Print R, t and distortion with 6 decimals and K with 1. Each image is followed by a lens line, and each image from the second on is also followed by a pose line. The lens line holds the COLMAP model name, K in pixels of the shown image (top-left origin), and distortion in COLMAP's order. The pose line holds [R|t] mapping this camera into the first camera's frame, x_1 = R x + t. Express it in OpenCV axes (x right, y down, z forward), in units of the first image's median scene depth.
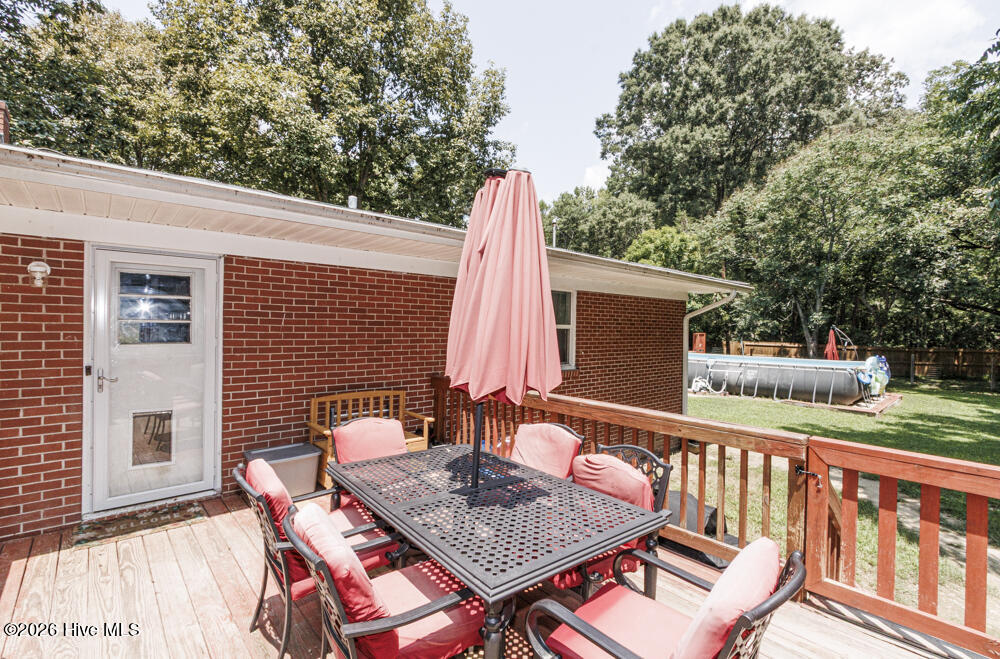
lens RADIAL K [[457.6, 0, 527.6], [0, 457.6, 329.4], [0, 0, 1]] dist [0.020968, 0.000005]
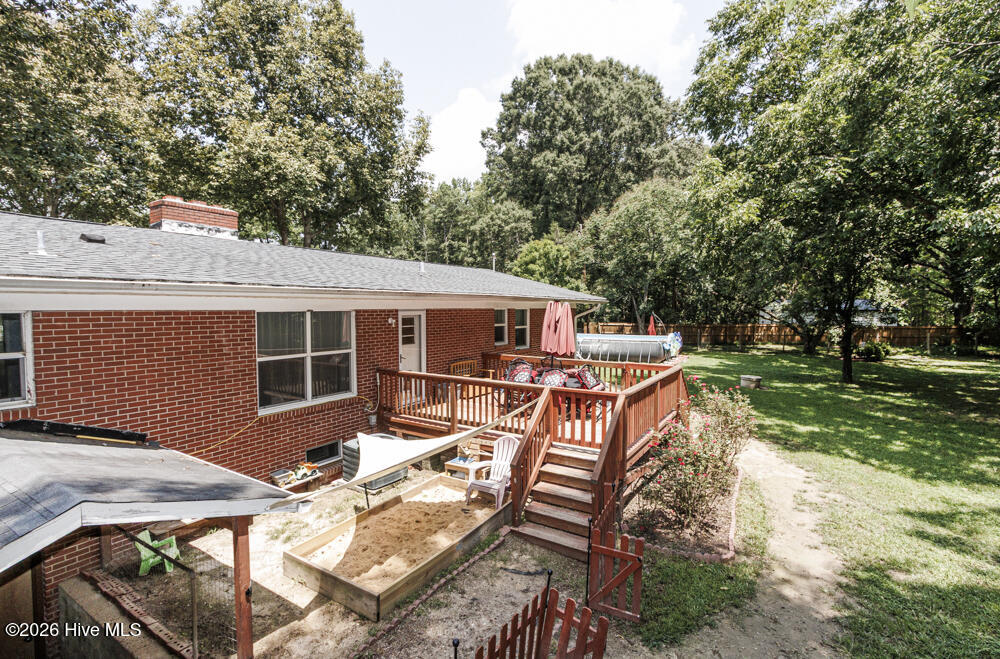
lens RADIAL K [[462.7, 0, 500.6], [0, 462.7, 324.6], [0, 0, 1]] dist [0.000525, 0.000004]
pose [[0.969609, -0.020411, 0.243809, -0.125205], [0.009624, 0.998925, 0.045353, -0.026343], [-0.244472, -0.041628, 0.968762, -0.225449]]
